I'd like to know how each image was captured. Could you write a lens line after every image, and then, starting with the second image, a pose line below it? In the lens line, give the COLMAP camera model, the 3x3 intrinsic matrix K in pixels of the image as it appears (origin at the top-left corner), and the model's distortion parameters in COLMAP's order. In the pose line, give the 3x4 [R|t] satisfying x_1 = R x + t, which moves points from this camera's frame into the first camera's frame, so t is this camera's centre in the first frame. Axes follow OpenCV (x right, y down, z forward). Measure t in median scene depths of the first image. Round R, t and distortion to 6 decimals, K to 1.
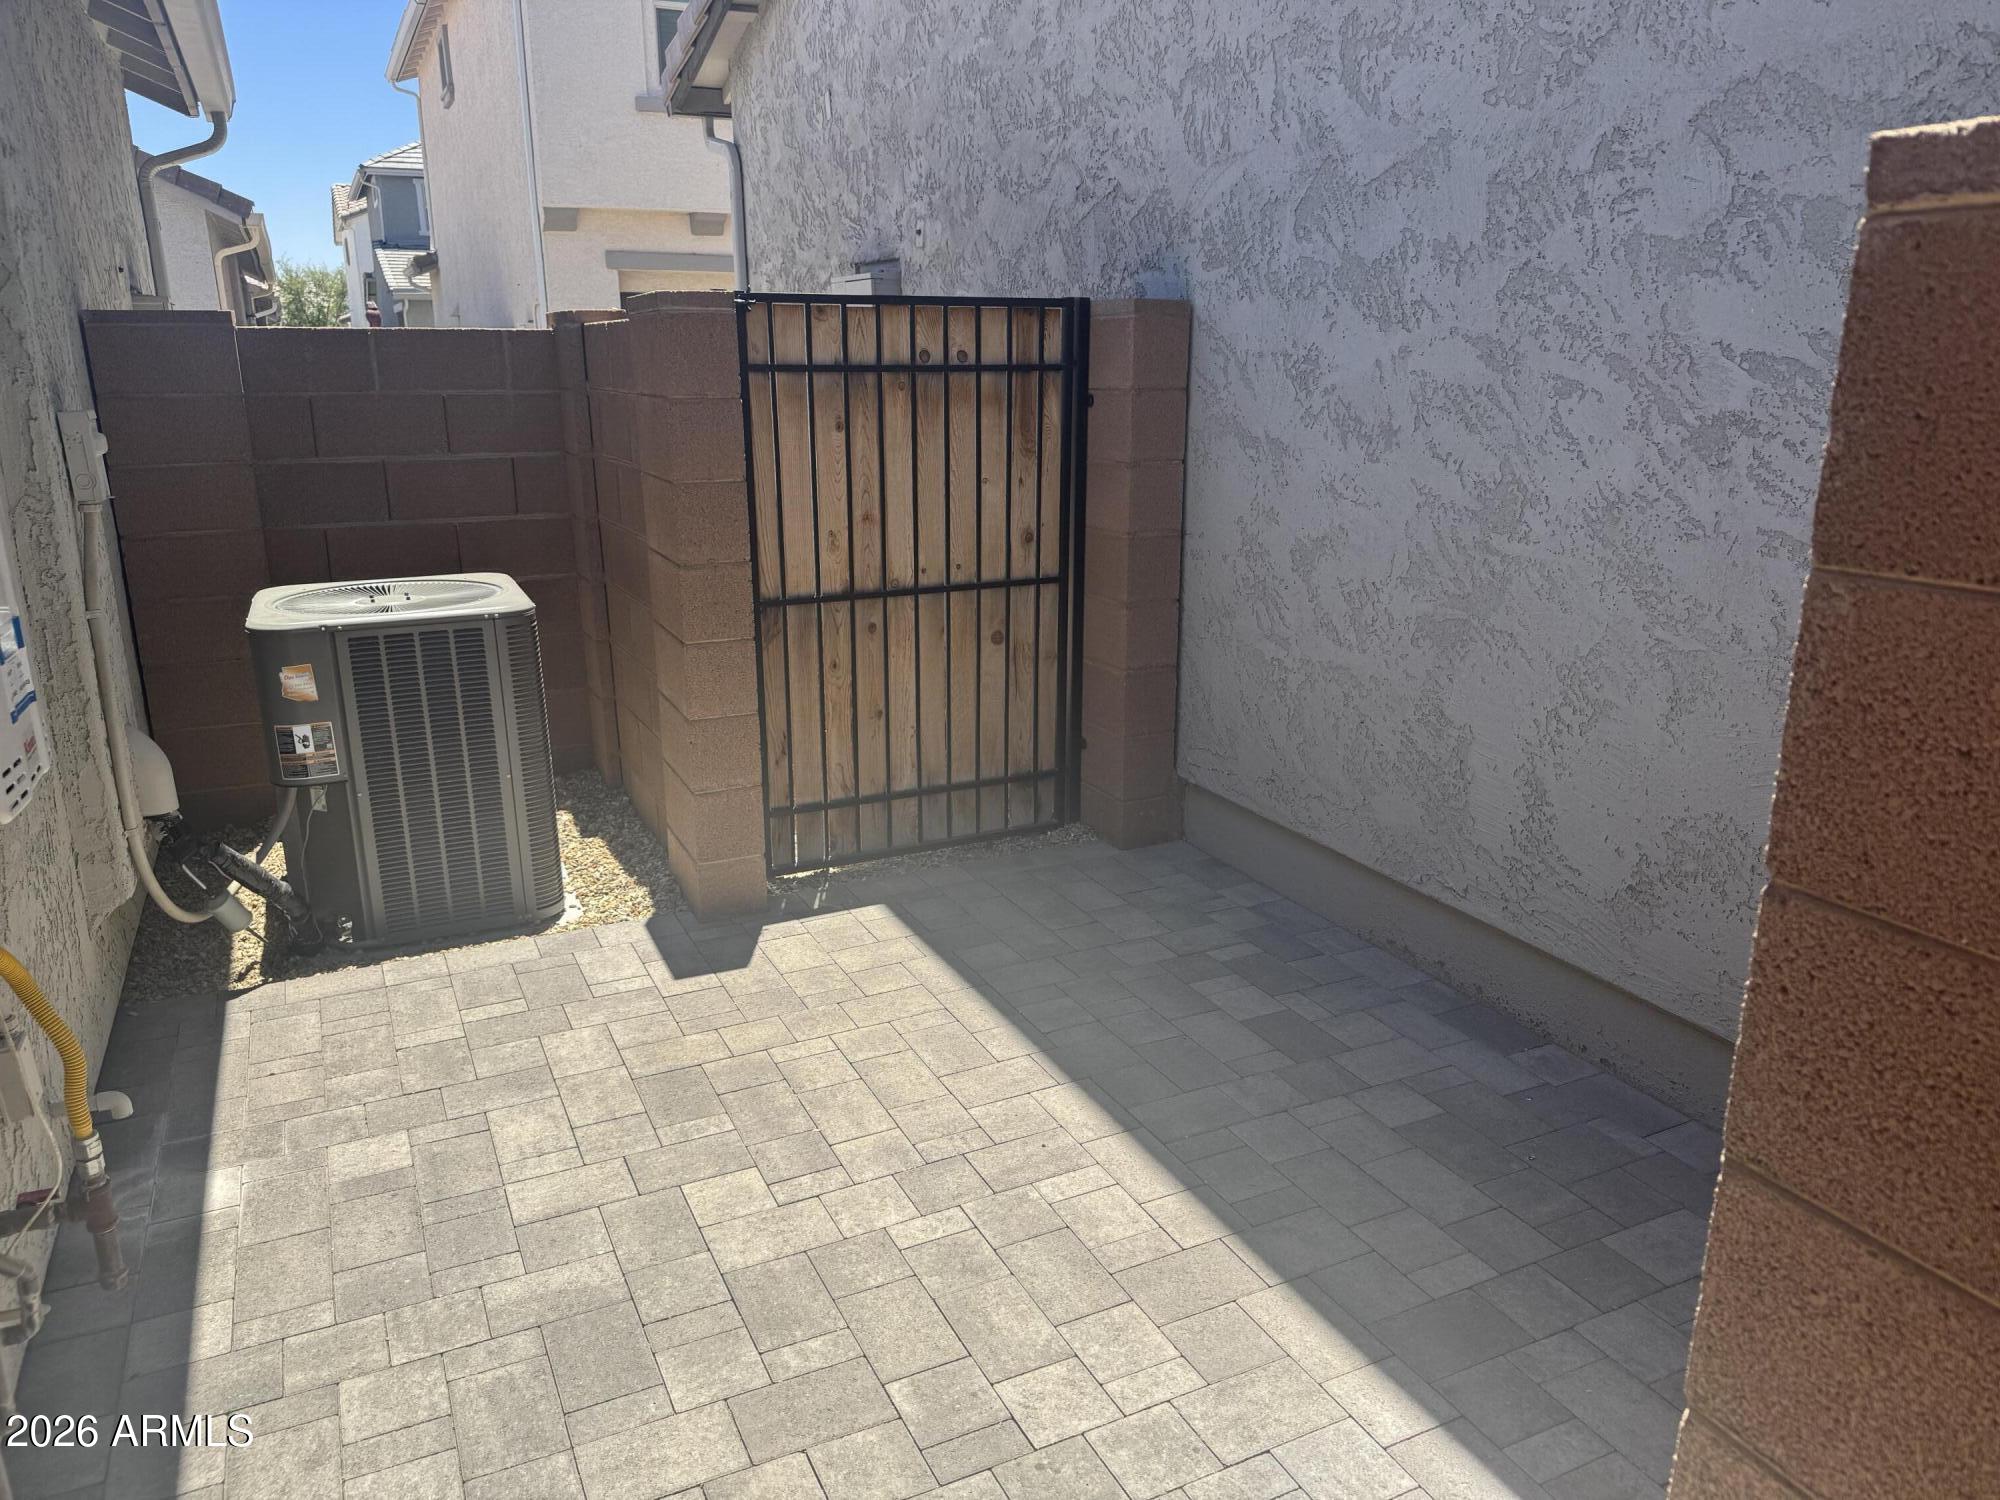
lens RADIAL K [[1395.8, 0, 1002.3], [0, 1395.8, 744.1], [0, 0, 1]] dist [0.050228, -0.068583]
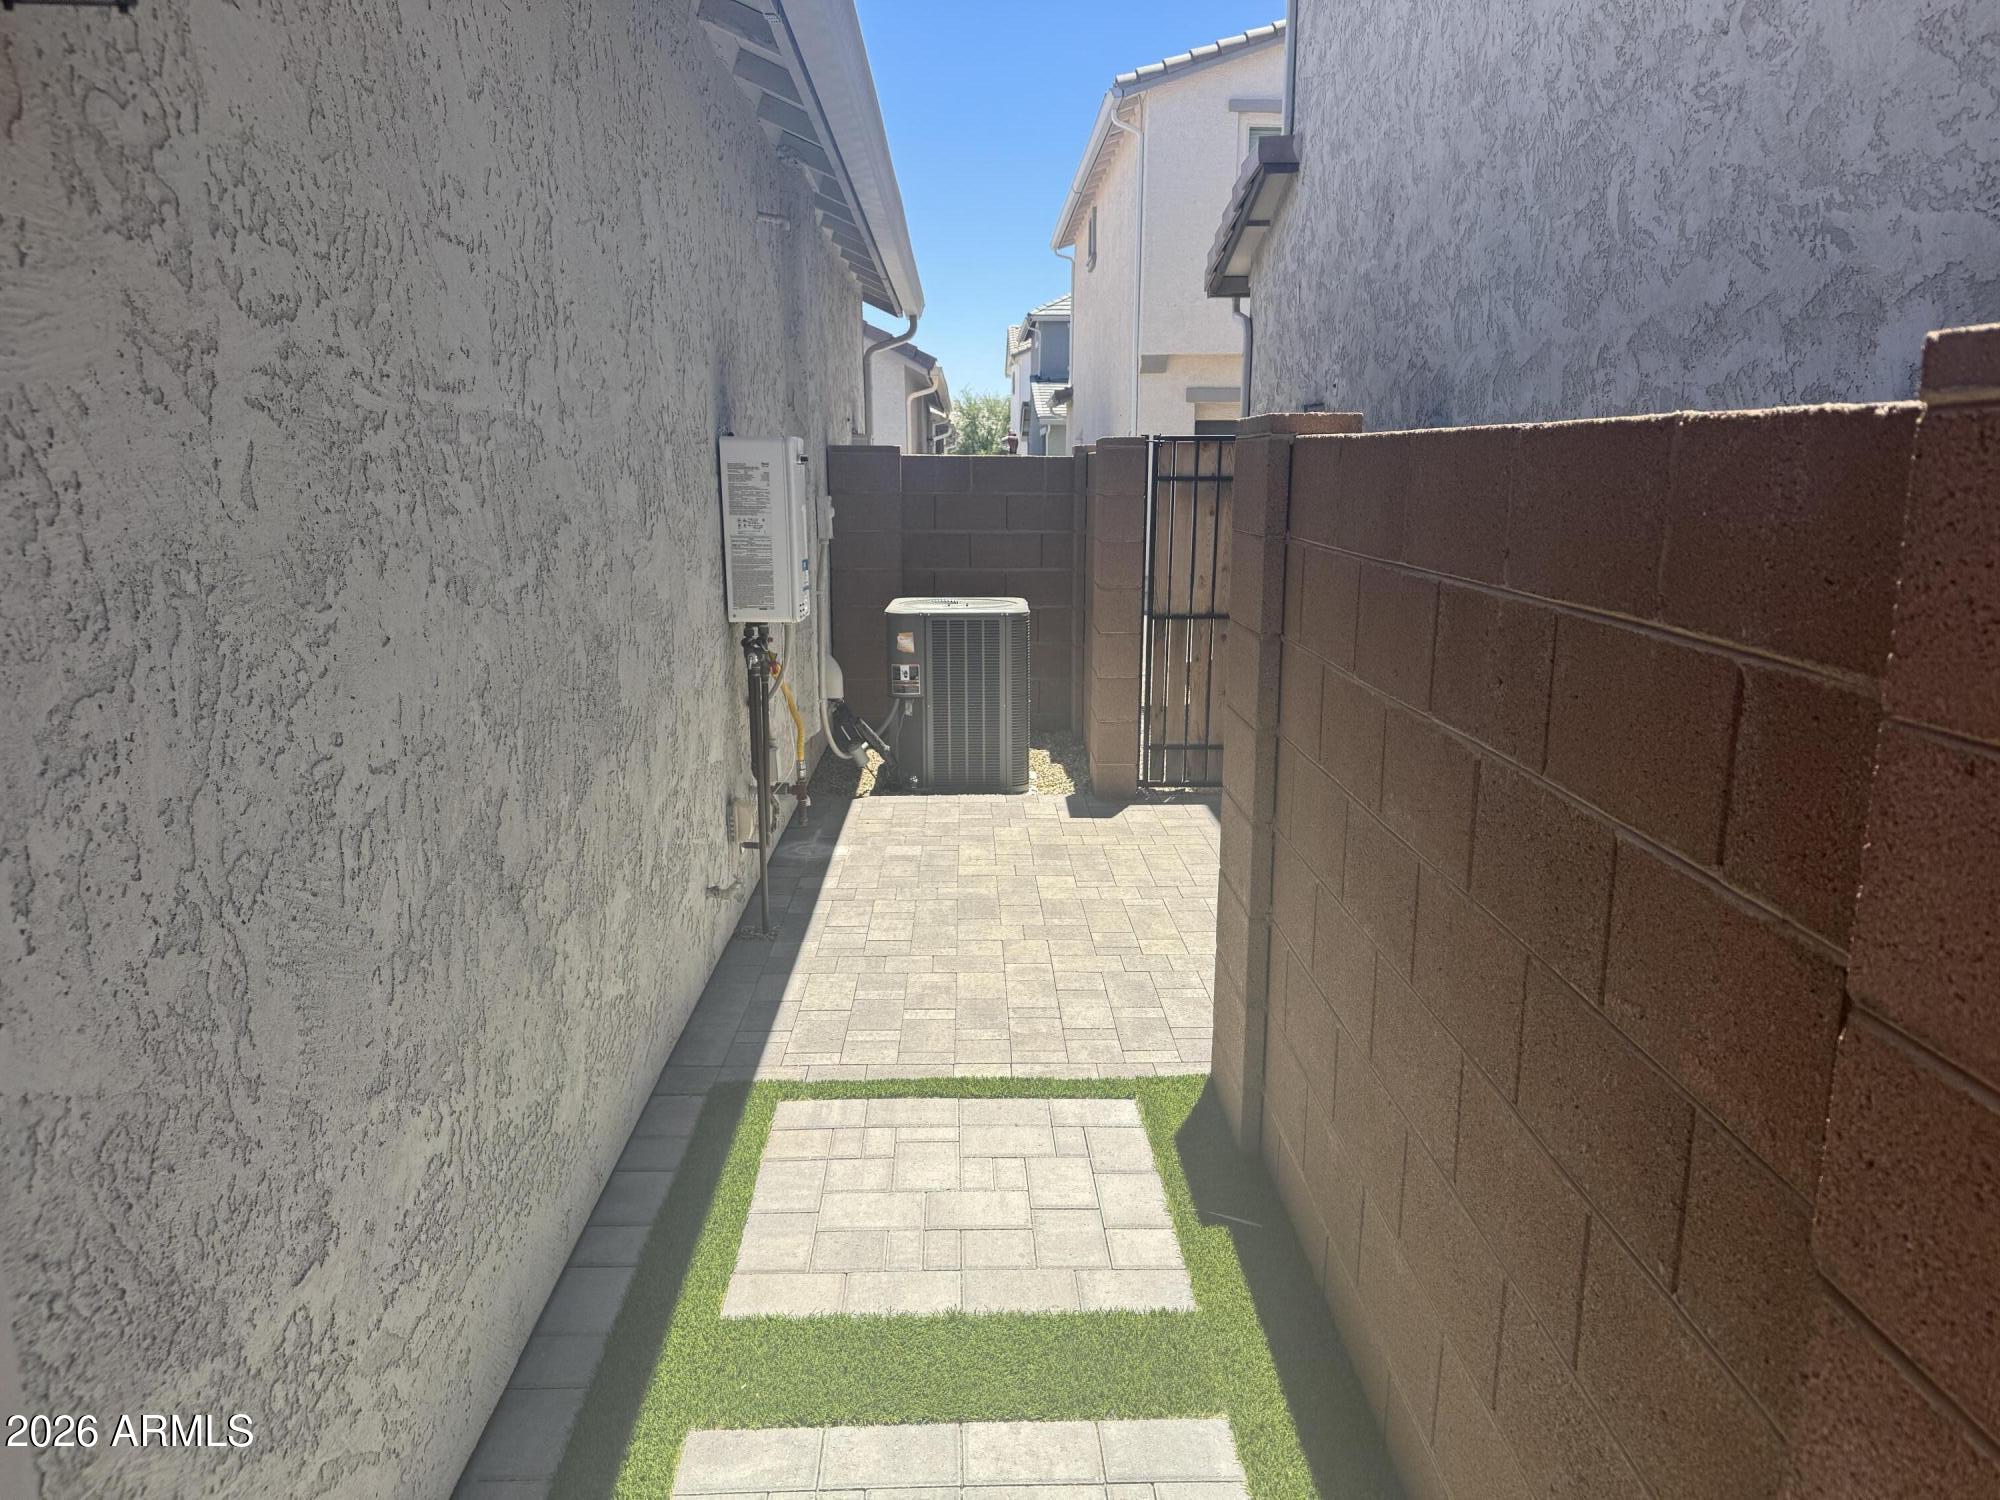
lens RADIAL K [[1350.0, 0, 996.9], [0, 1350.0, 752.8], [0, 0, 1]] dist [0.128910, -0.246528]
pose [[0.910054, 0.092120, -0.404123, 0.328035], [-0.118830, 0.992049, -0.041458, 0.150932], [0.397090, 0.085751, 0.913765, -0.546047]]
